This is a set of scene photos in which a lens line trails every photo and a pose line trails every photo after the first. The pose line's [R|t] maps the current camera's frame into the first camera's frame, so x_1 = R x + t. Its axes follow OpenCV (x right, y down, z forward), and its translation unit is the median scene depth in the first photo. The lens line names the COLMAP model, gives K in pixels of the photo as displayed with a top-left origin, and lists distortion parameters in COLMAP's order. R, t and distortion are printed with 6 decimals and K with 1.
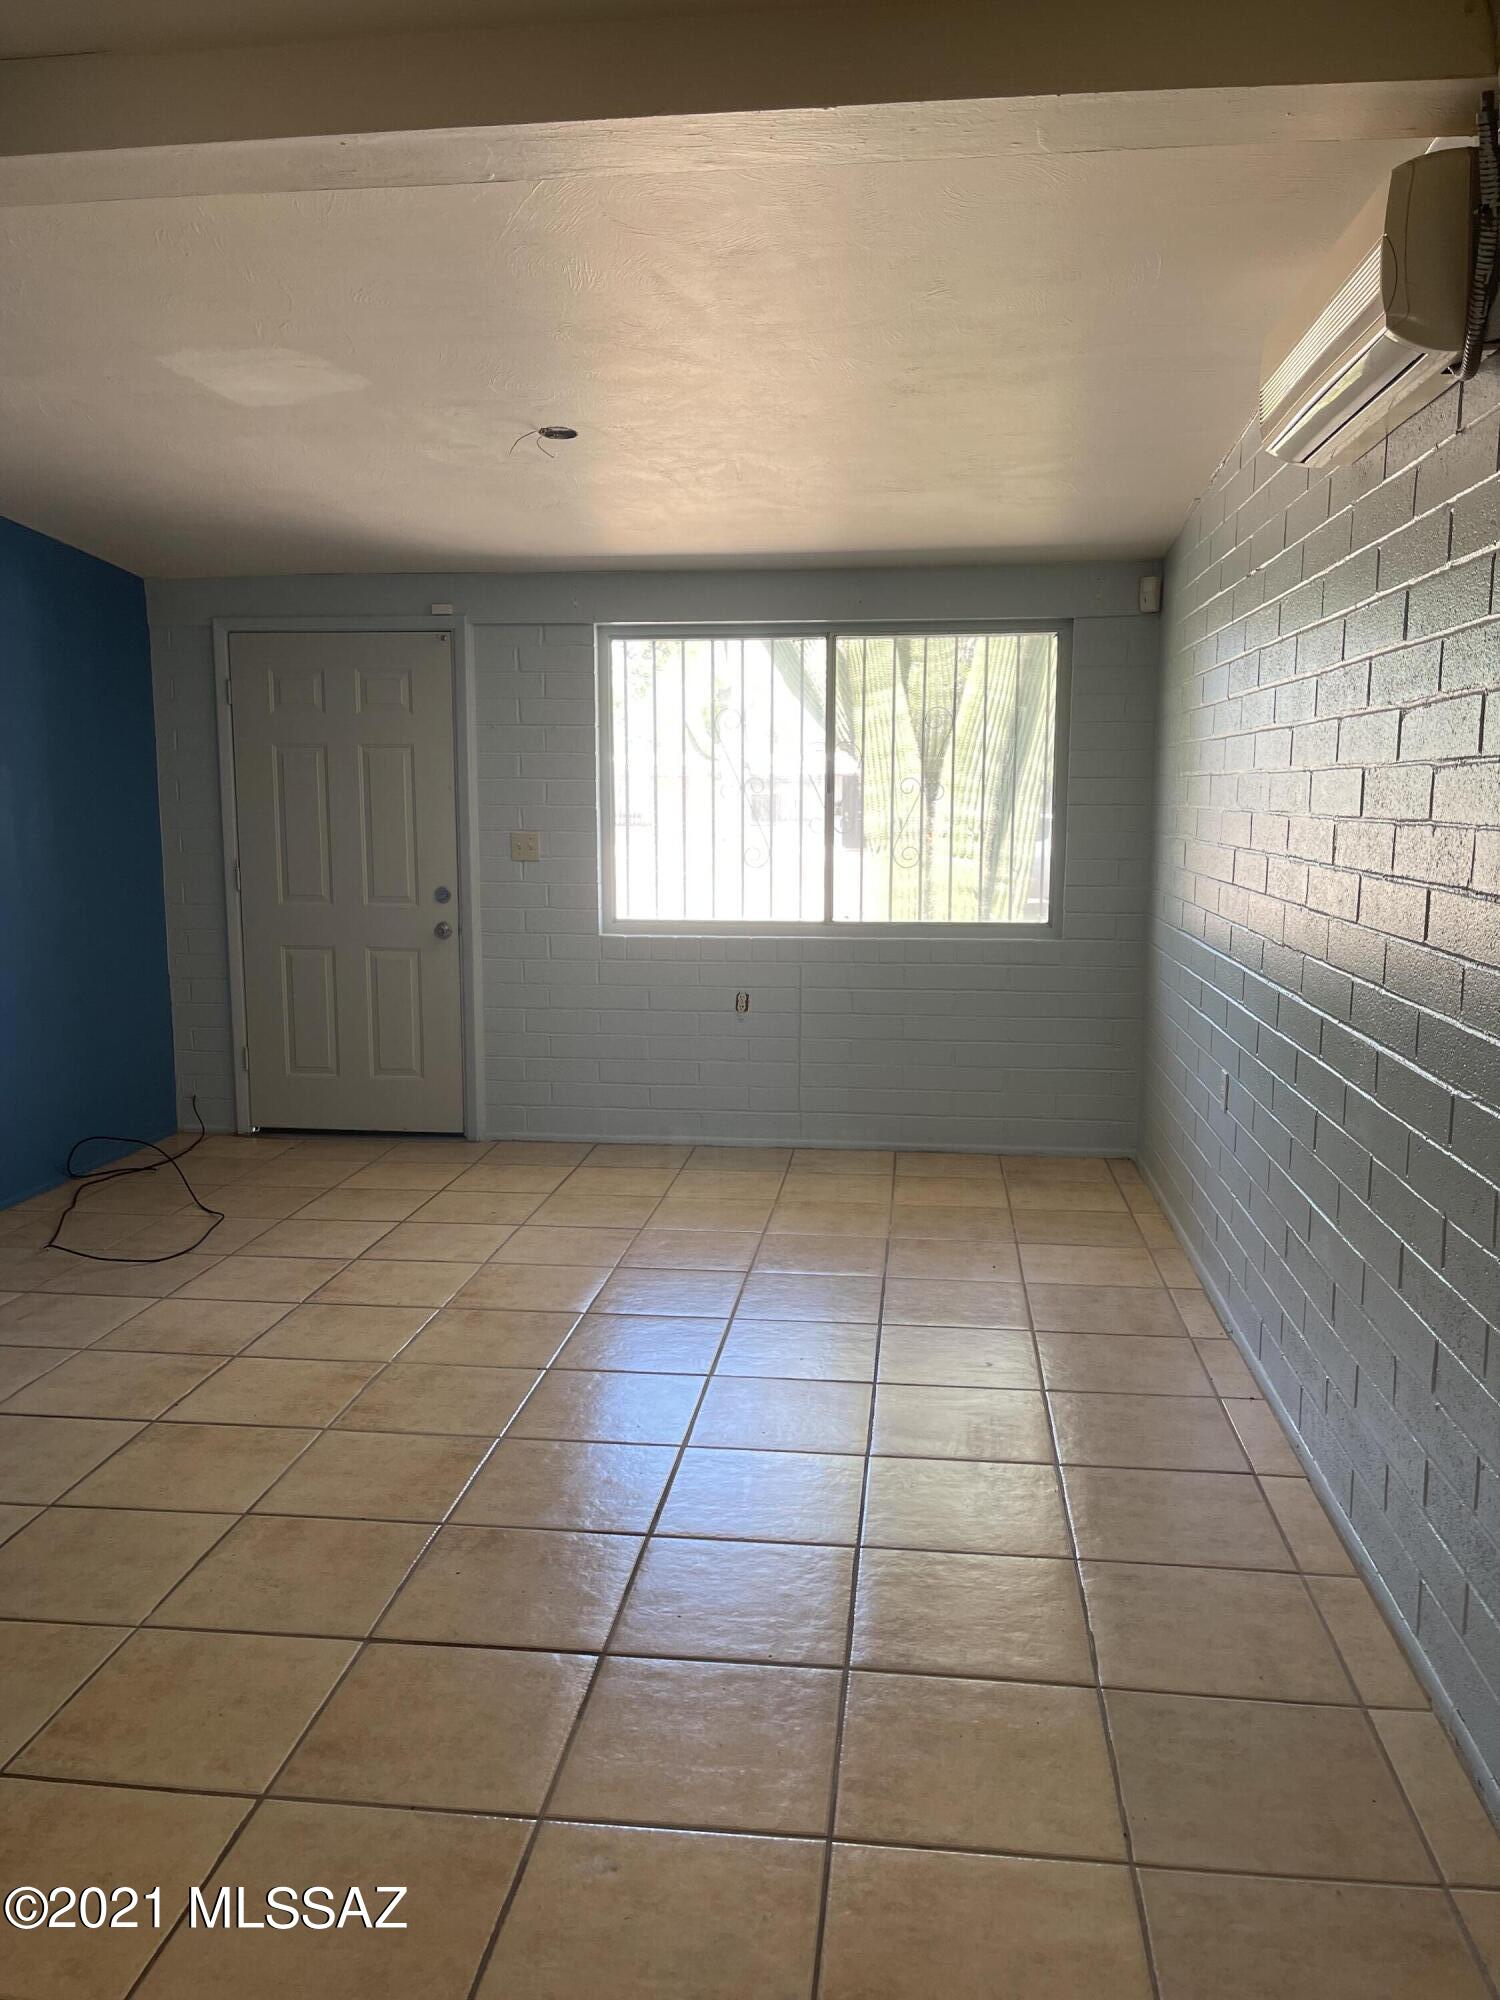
lens RADIAL K [[1514.7, 0, 758.2], [0, 1514.7, 1005.6], [0, 0, 1]] dist [0.058593, -0.058657]
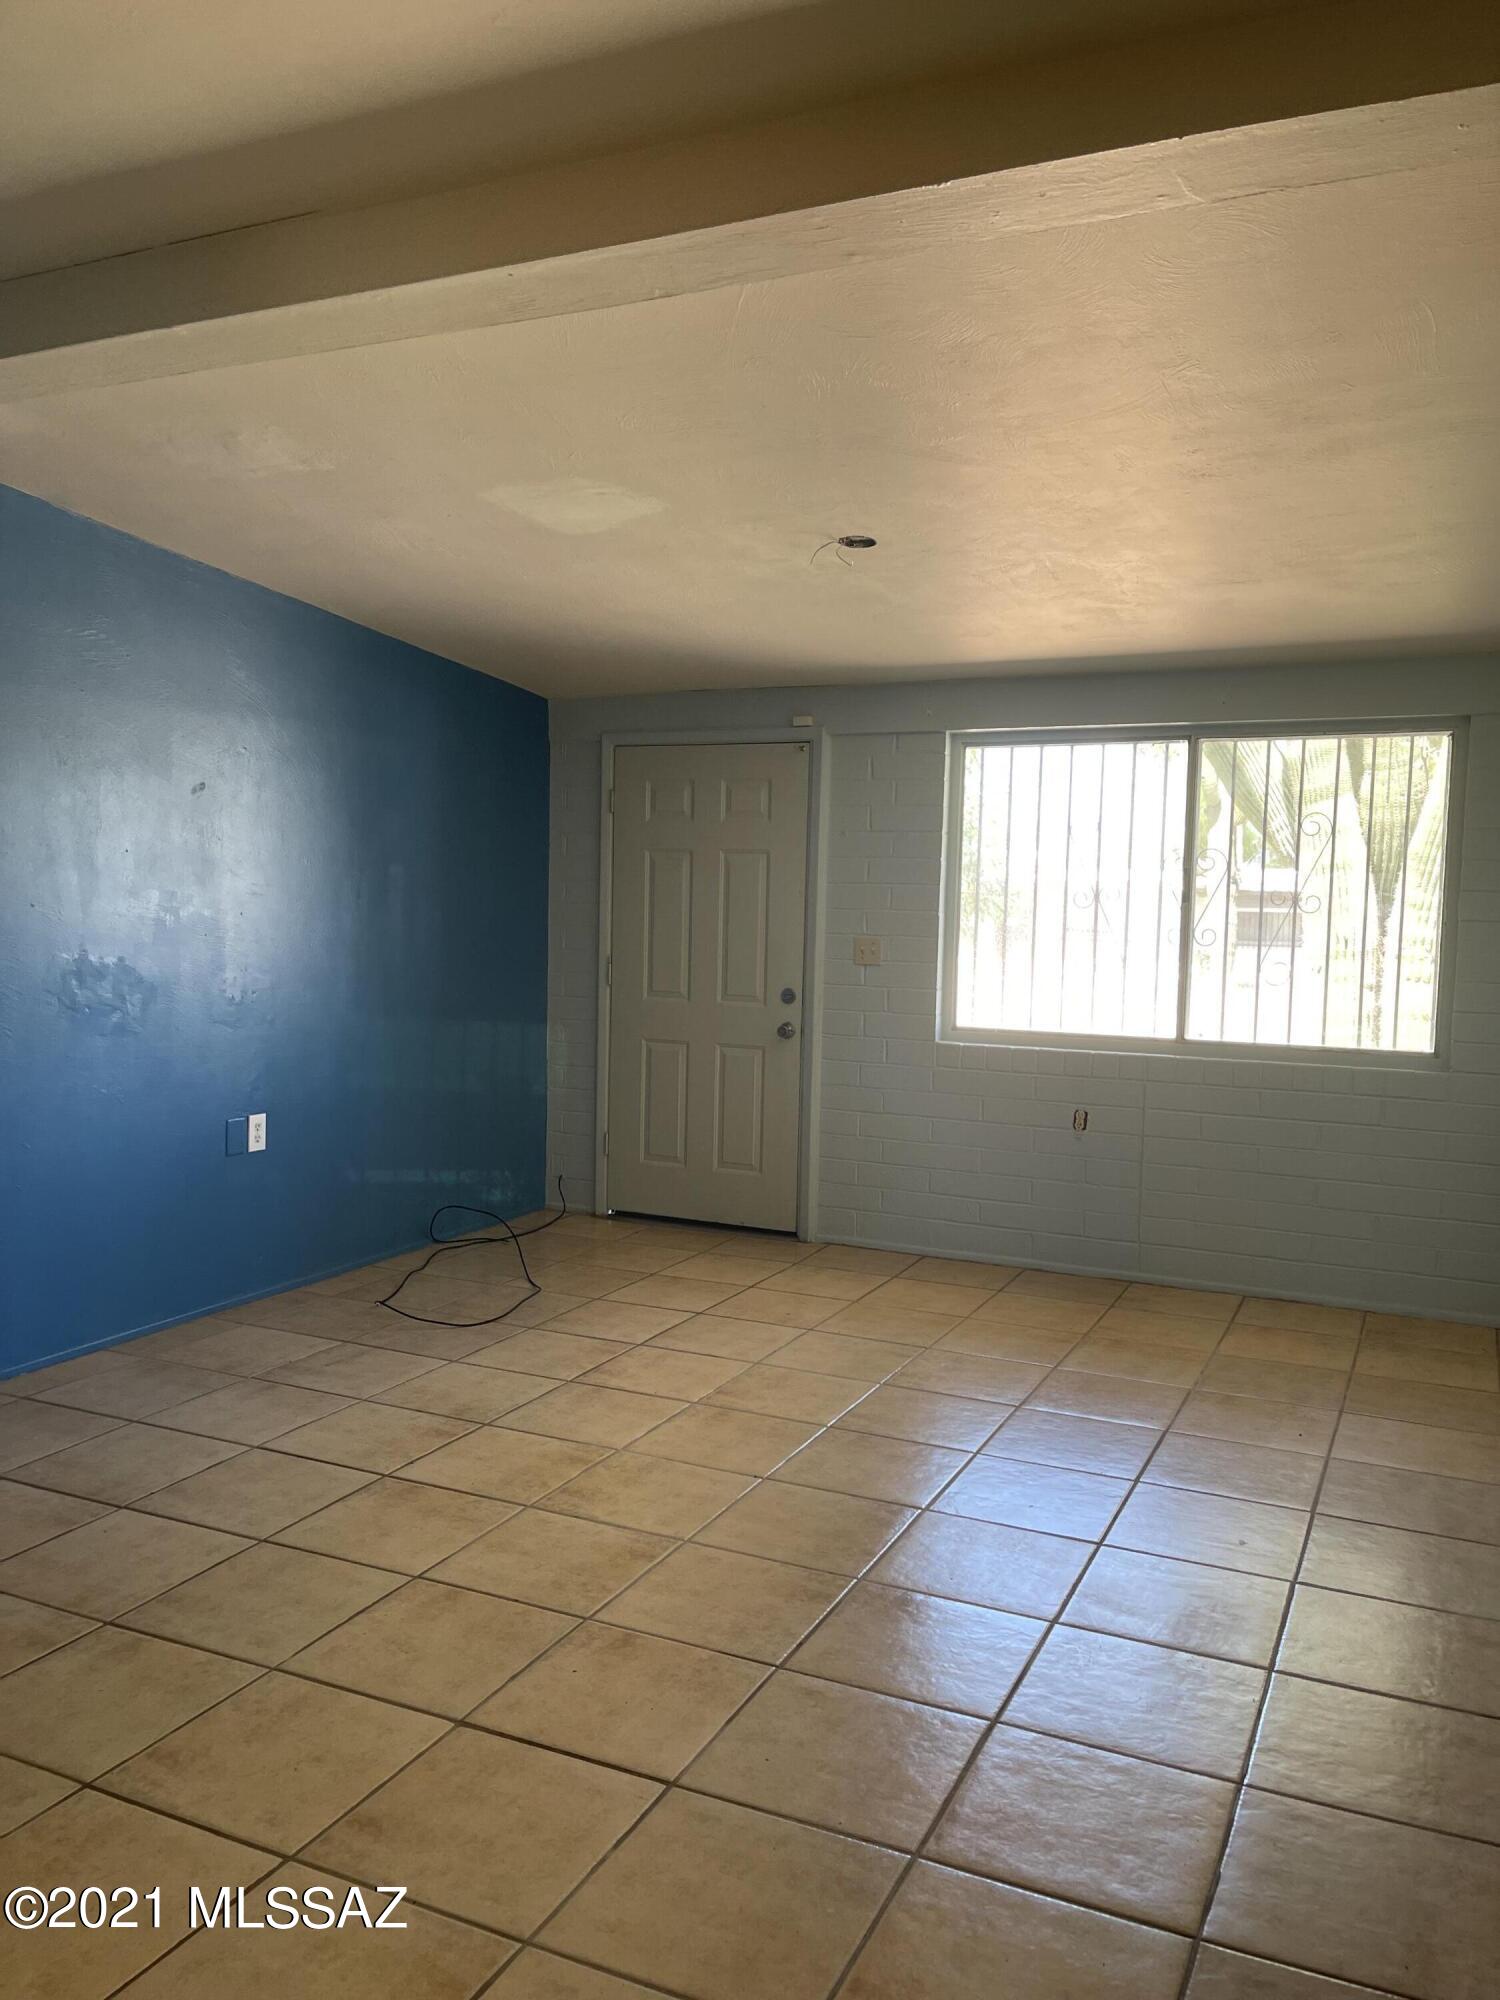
lens RADIAL K [[1514.7, 0, 770.7], [0, 1514.7, 1007.5], [0, 0, 1]] dist [0.058593, -0.058657]
pose [[0.950367, 0.040718, -0.308457, 0.122738], [-0.063492, 0.995918, -0.064156, 0.001044], [0.304585, 0.080556, 0.949072, 0.042093]]
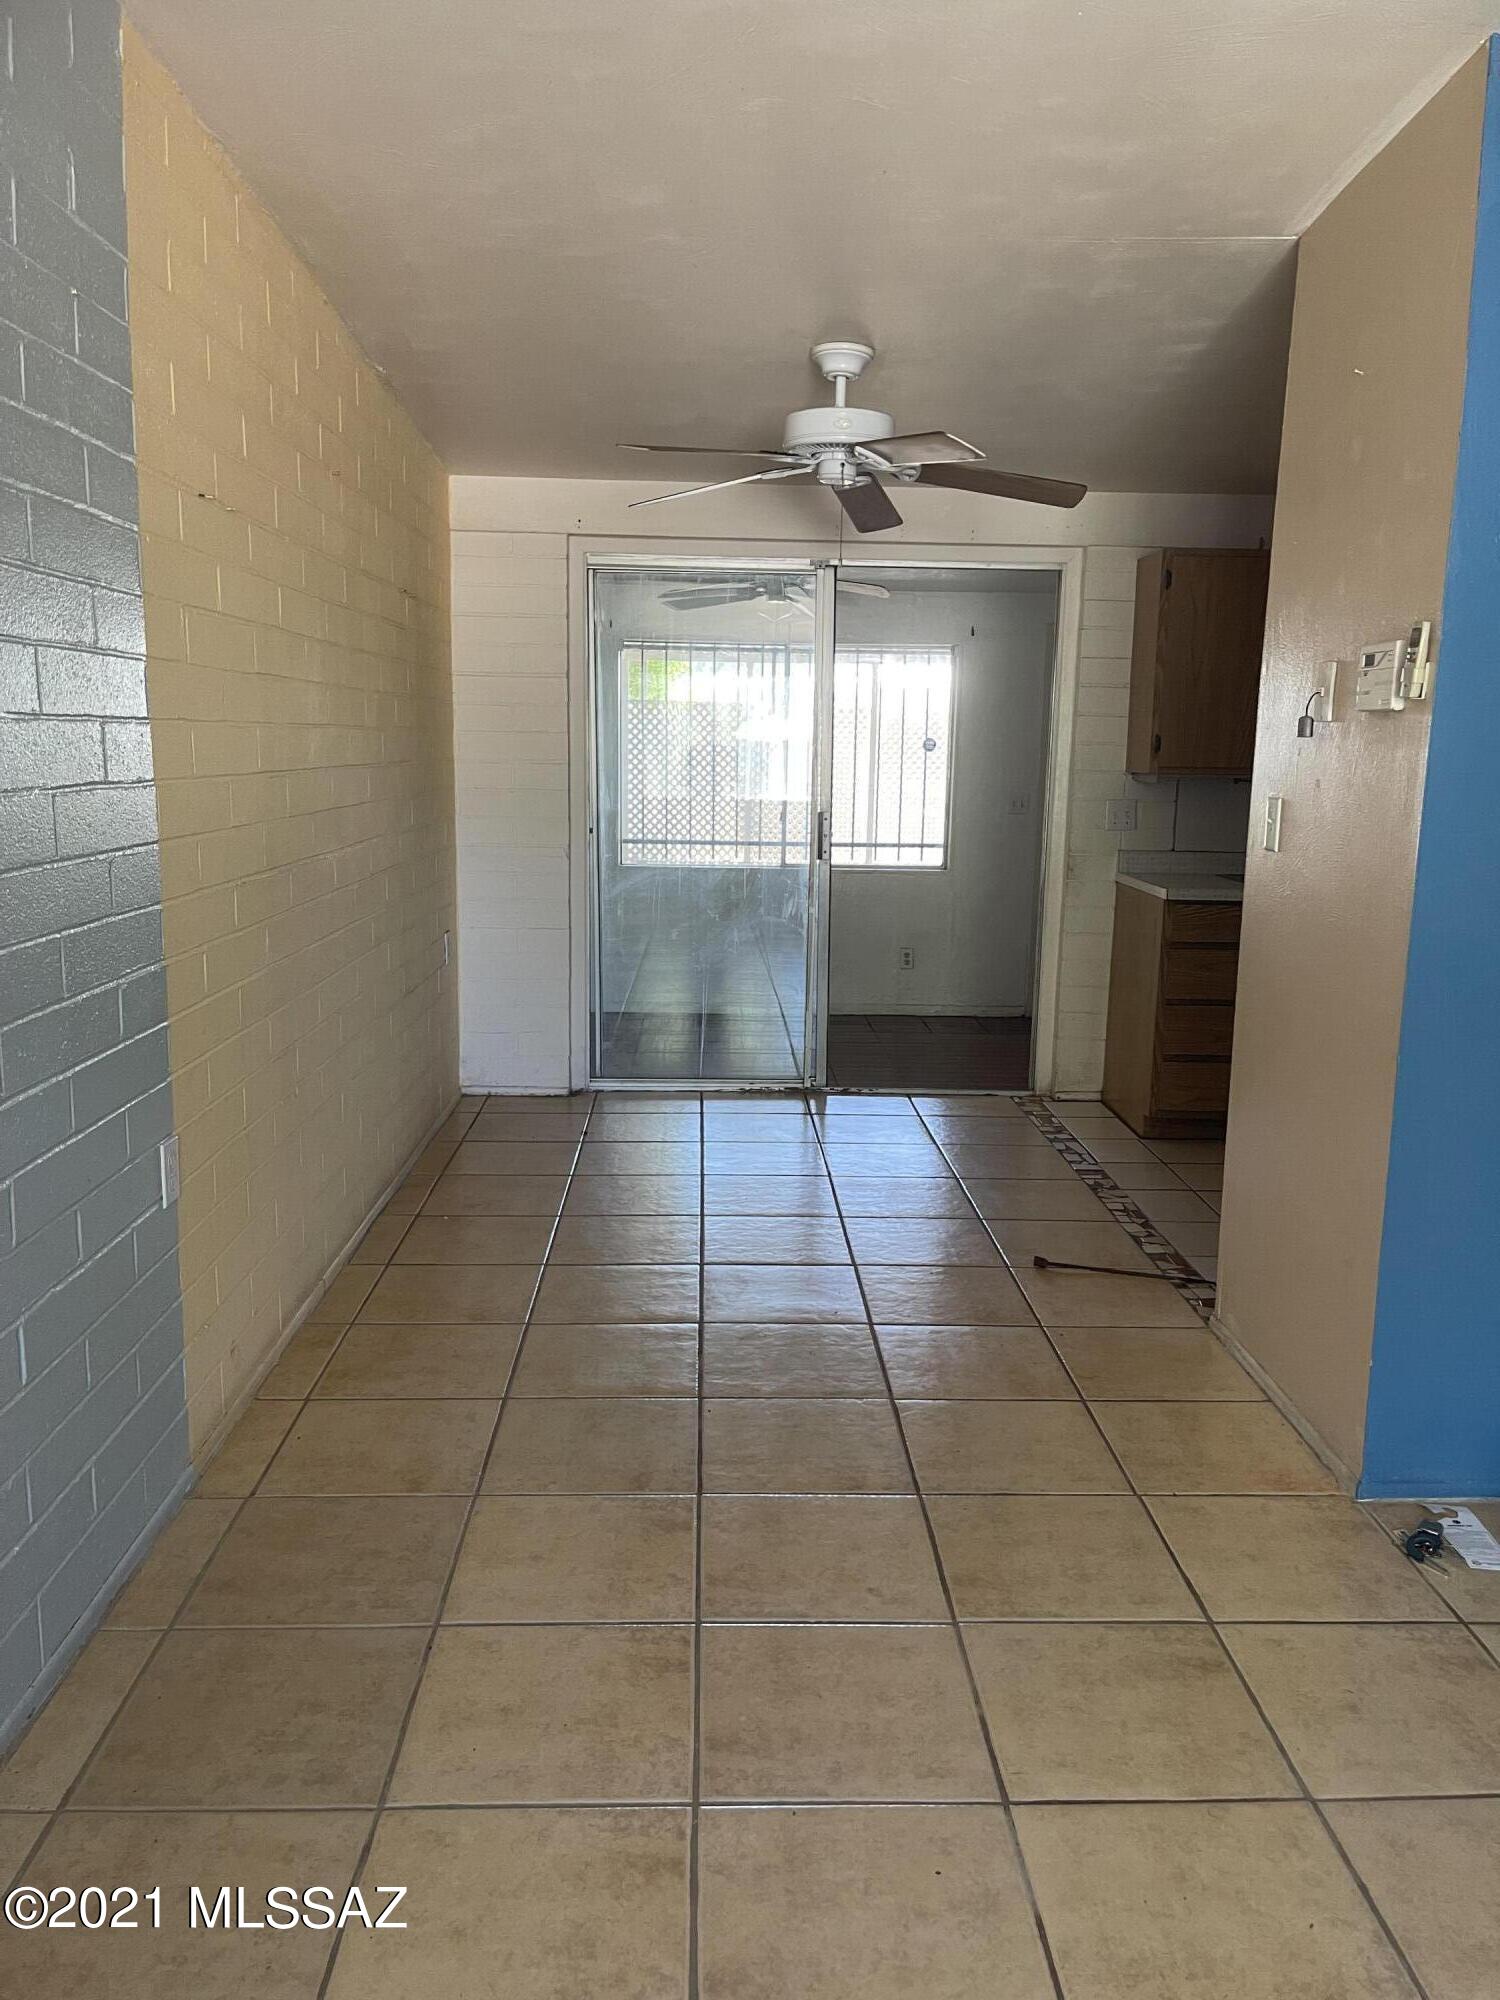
lens RADIAL K [[1514.7, 0, 754.1], [0, 1514.7, 1000.5], [0, 0, 1]] dist [0.058593, -0.058657]
pose [[-0.988608, -0.001773, -0.150501, 0.077228], [-0.048292, 0.950798, 0.306023, -0.105795], [0.142553, 0.309805, -0.940053, 0.848851]]
